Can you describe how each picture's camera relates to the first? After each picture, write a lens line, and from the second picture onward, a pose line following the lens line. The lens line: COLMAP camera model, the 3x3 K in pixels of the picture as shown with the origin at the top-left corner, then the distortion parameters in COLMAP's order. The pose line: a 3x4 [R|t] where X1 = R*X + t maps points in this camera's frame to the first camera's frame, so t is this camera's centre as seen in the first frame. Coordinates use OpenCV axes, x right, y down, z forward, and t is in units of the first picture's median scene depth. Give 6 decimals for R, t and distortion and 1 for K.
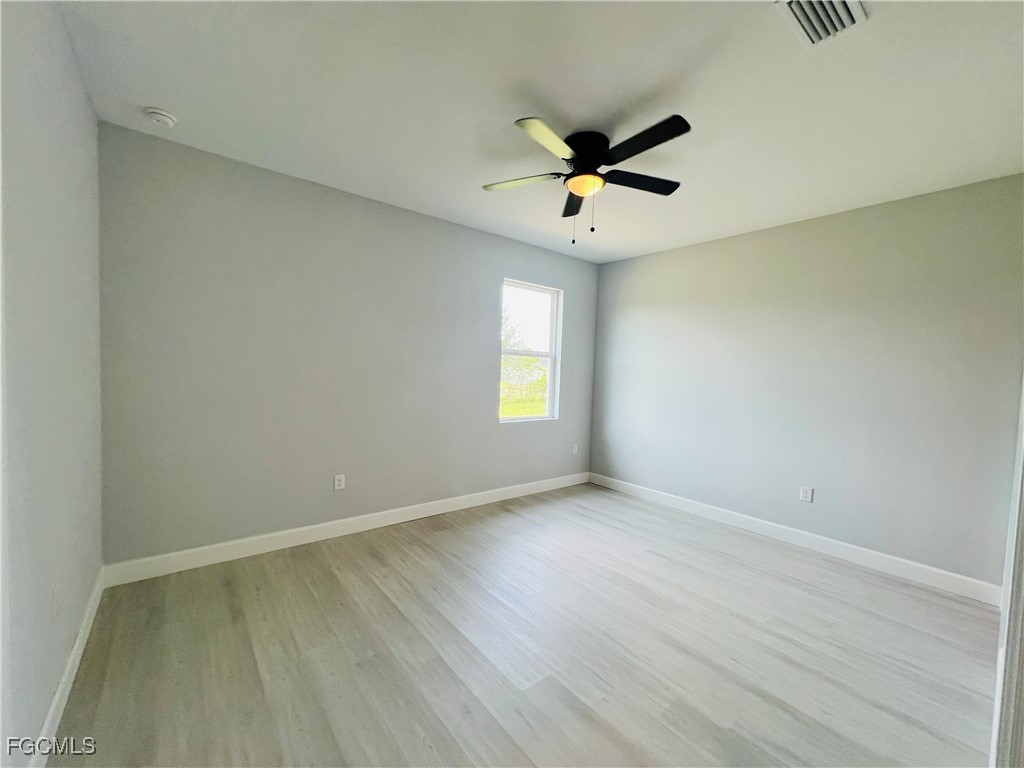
lens RADIAL K [[407.0, 0, 512.0], [0, 407.0, 384.0], [0, 0, 1]] dist [0.006924, 0.000228]
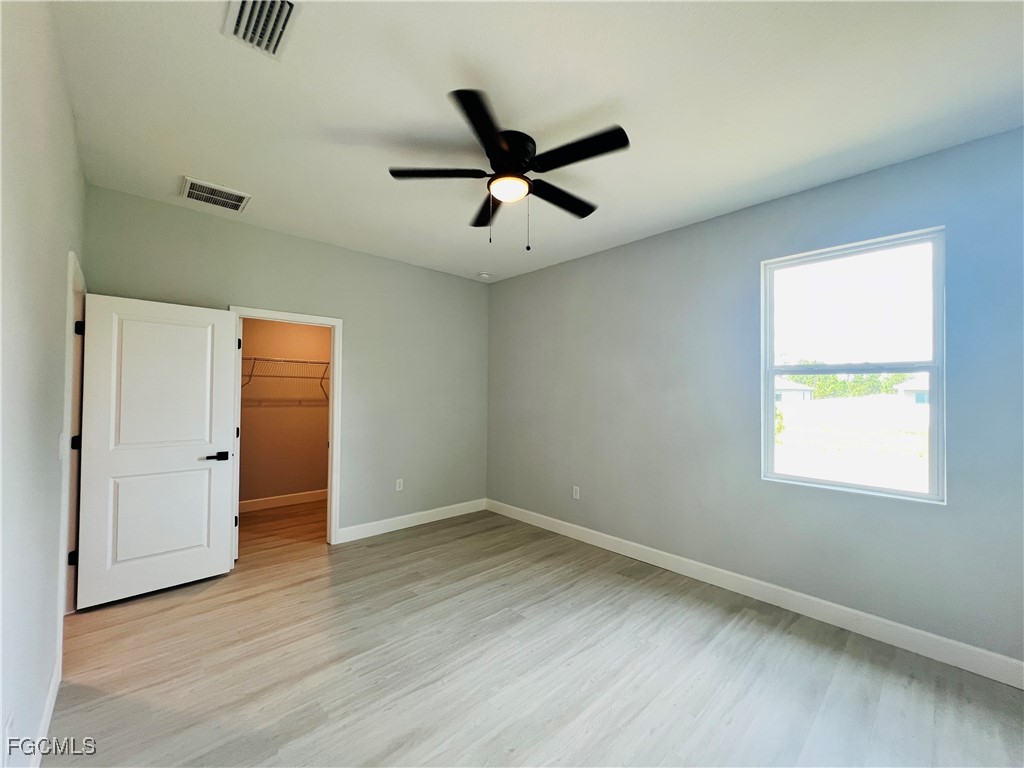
lens RADIAL K [[407.0, 0, 512.0], [0, 407.0, 384.0], [0, 0, 1]] dist [0.006924, 0.000228]
pose [[0.078948, -0.059401, -0.995107, 0.873492], [-0.043425, 0.997071, -0.062964, 0.003824], [0.995932, 0.048184, 0.076137, 0.787386]]
